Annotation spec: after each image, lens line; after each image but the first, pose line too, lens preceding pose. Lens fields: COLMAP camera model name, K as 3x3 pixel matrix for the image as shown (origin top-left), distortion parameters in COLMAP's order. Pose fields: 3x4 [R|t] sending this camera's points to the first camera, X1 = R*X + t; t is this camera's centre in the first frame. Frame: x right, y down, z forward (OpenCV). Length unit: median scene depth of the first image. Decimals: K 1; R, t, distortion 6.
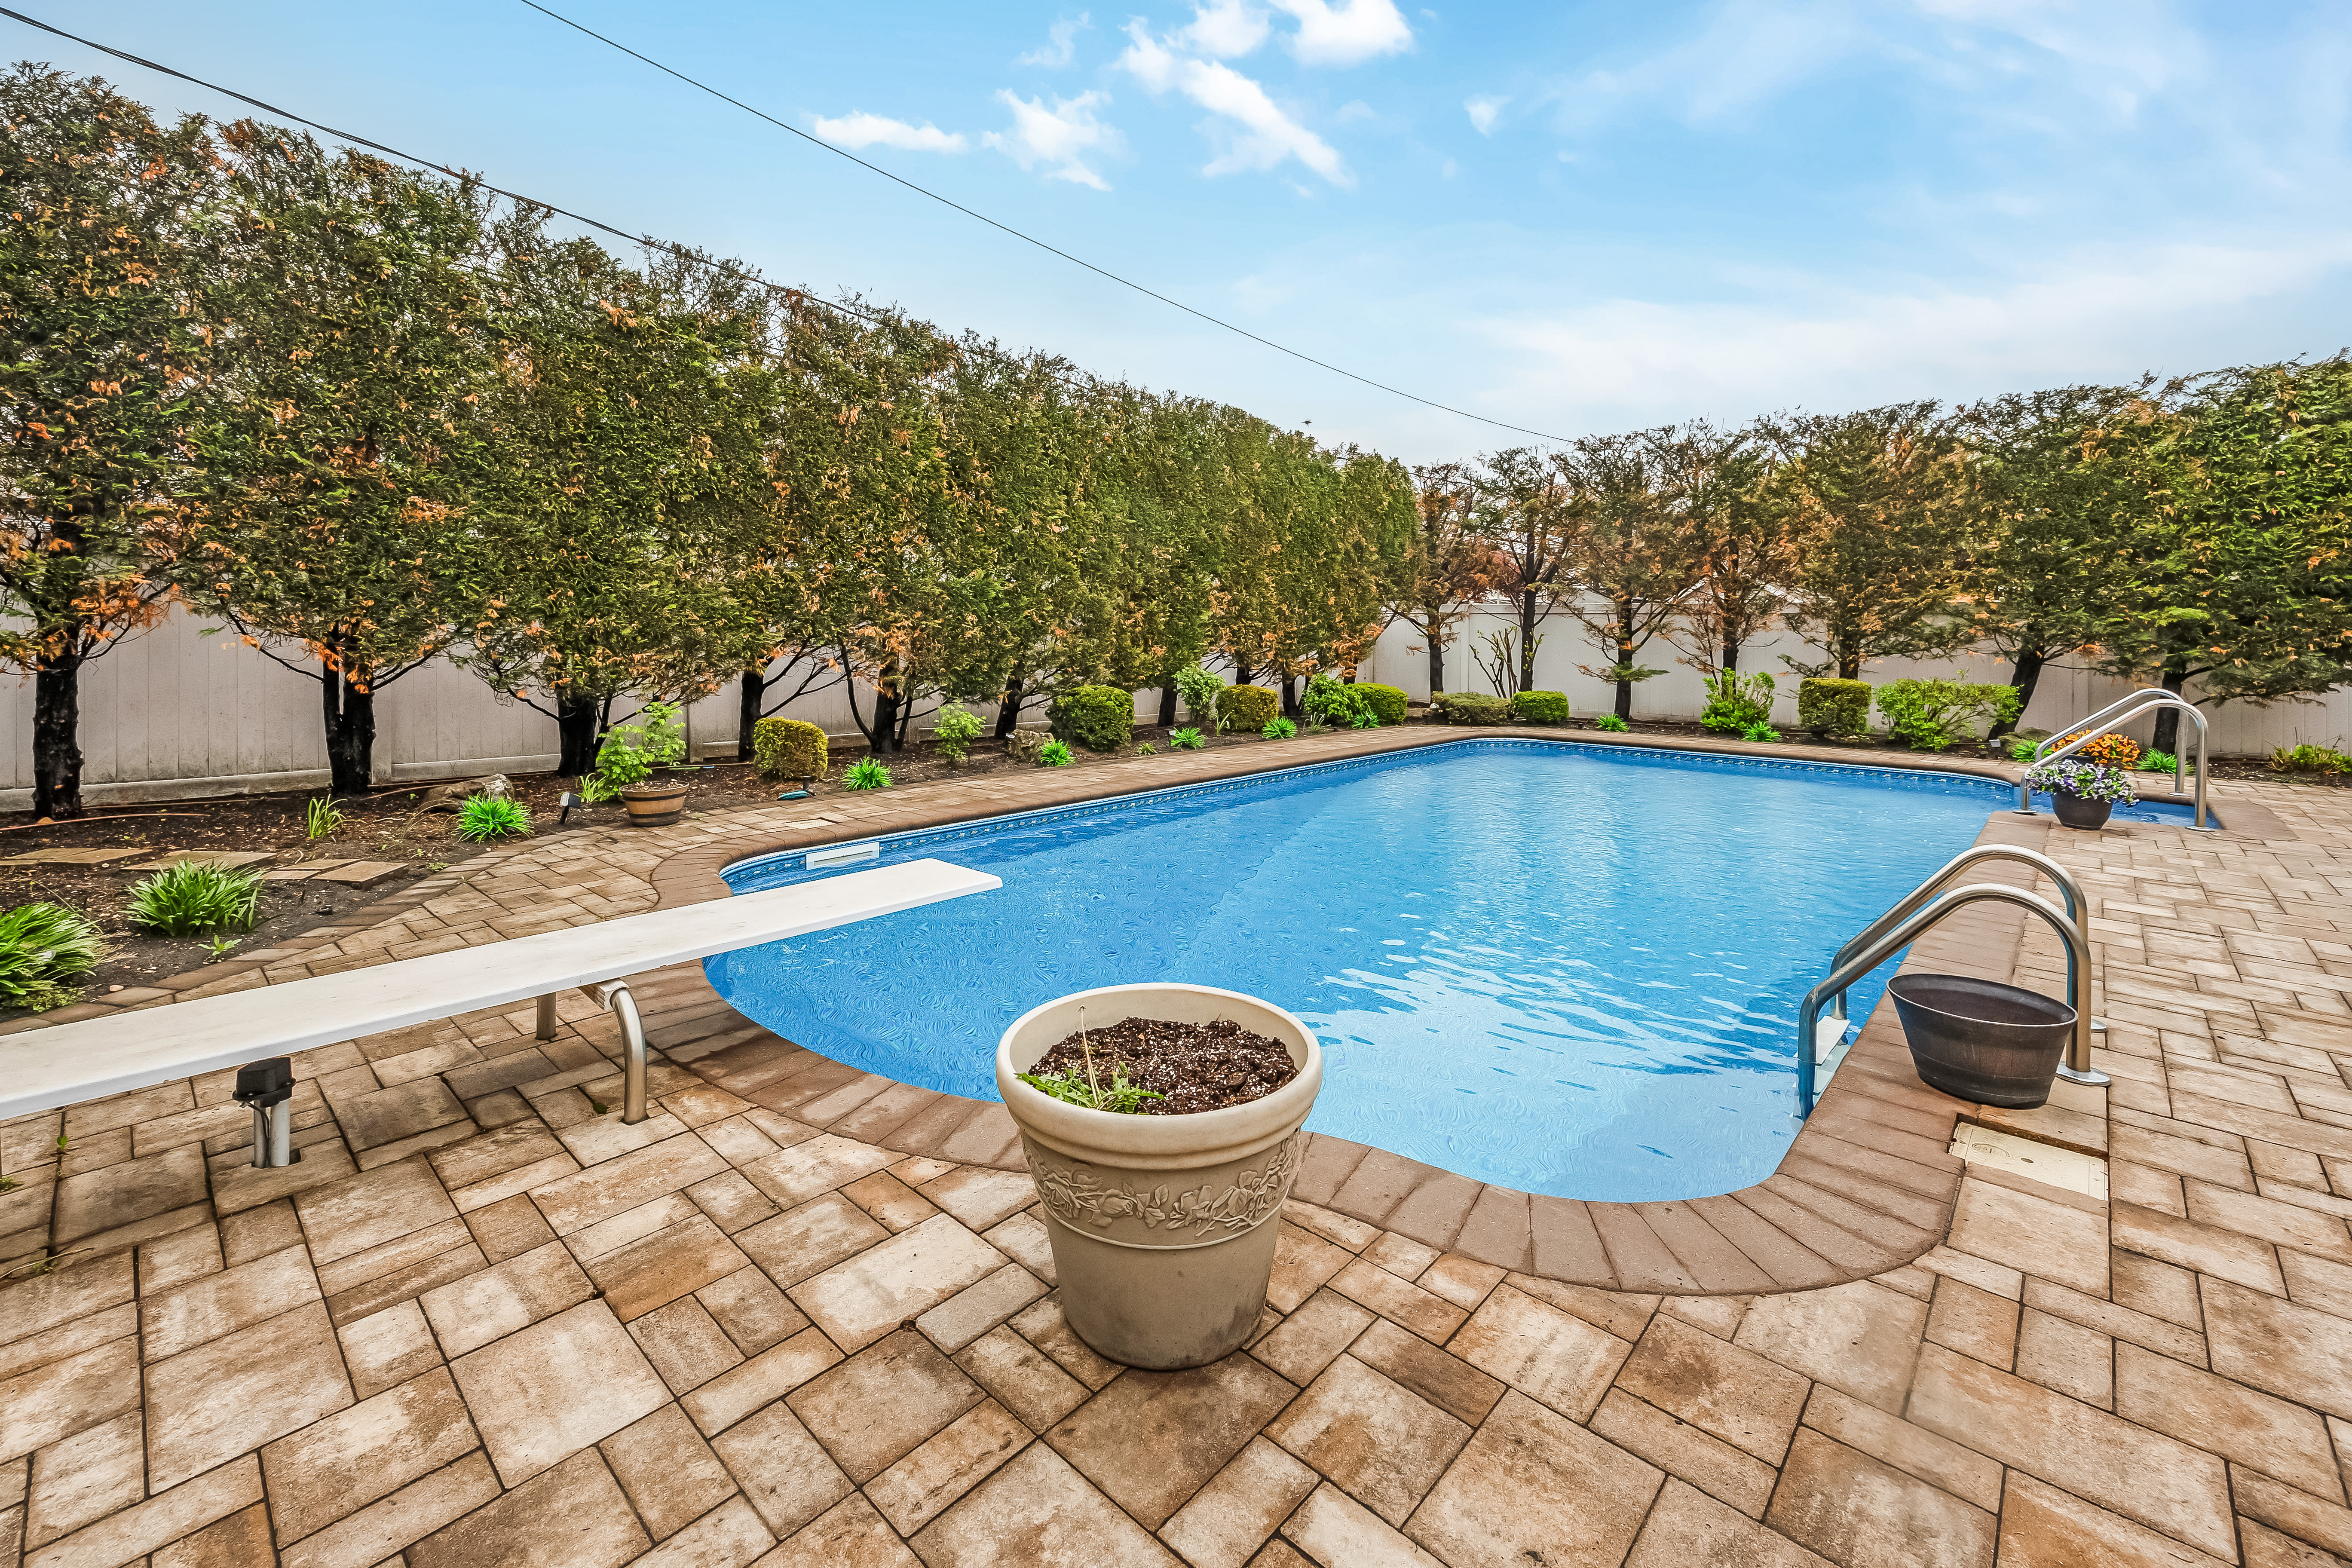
lens RADIAL K [[989.5, 0, 1169.6], [0, 989.5, 634.0], [0, 0, 1]] dist [-0.002733, -0.000127]
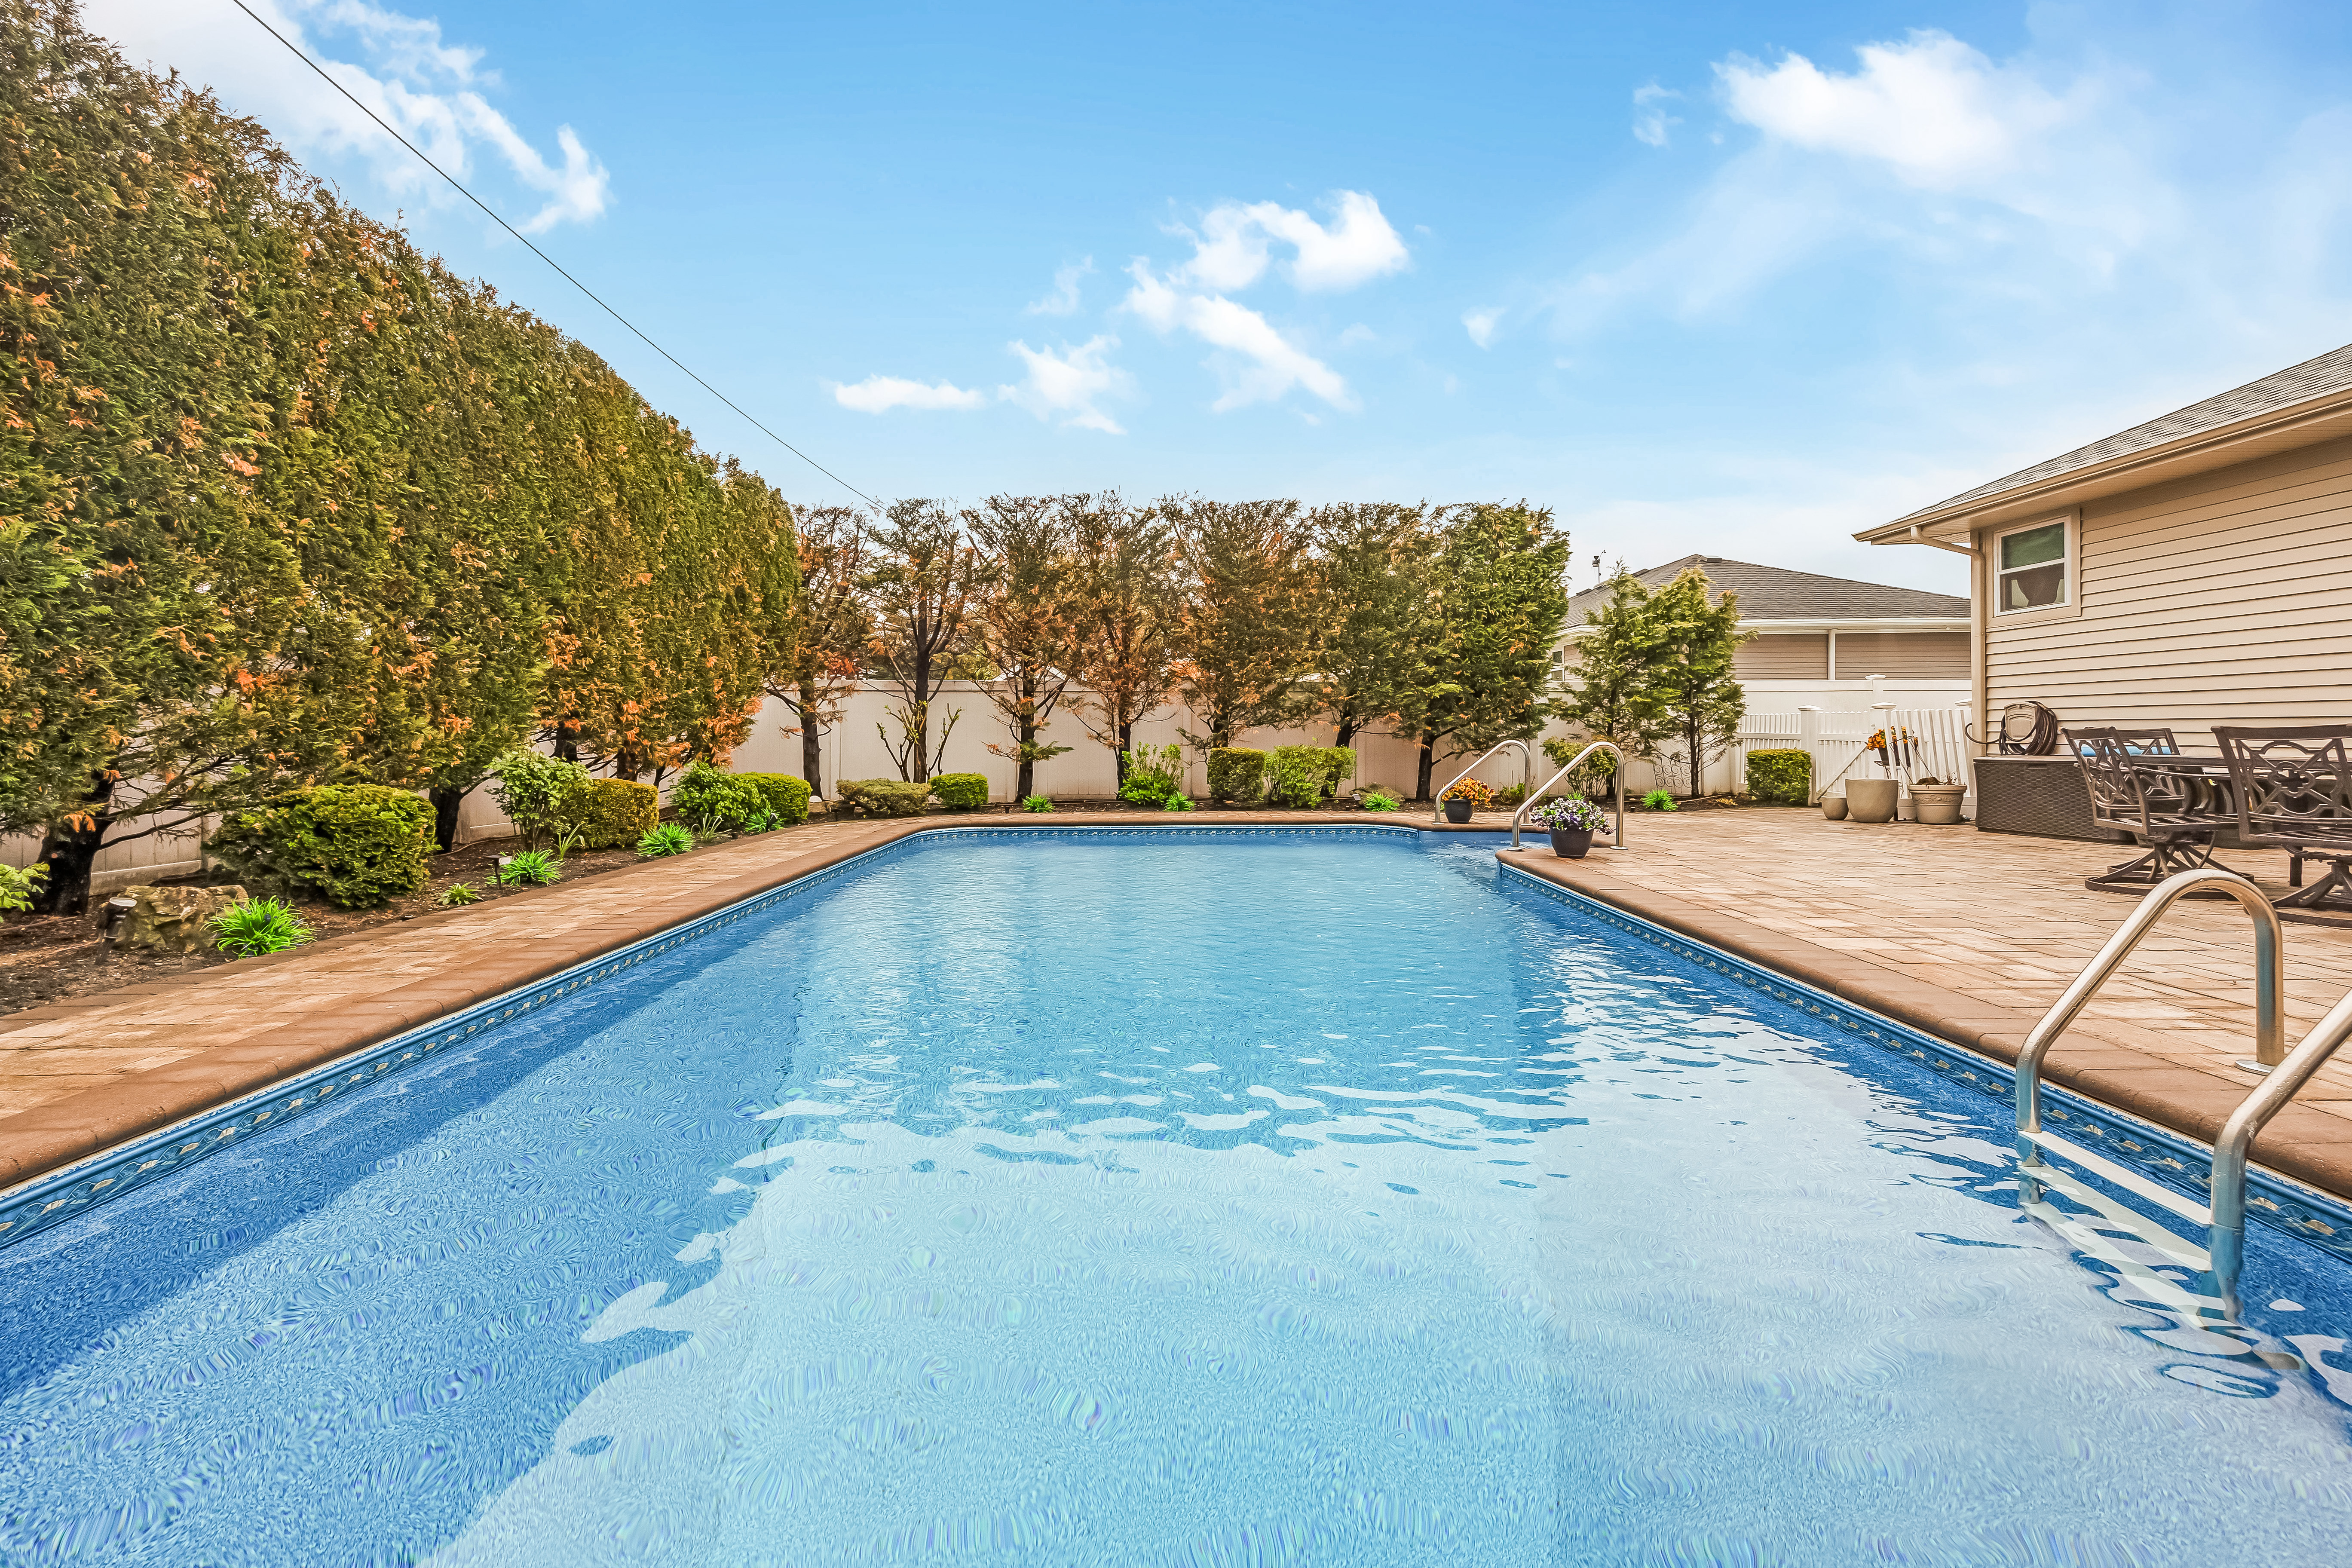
lens RADIAL K [[982.0, 0, 1189.7], [0, 982.0, 709.9], [0, 0, 1]] dist [0.029154, -0.005642]
pose [[0.729675, 0.002278, 0.683791, -0.092549], [0.014490, 0.999718, -0.018792, 0.024719], [-0.683641, 0.023620, 0.729436, 0.261283]]
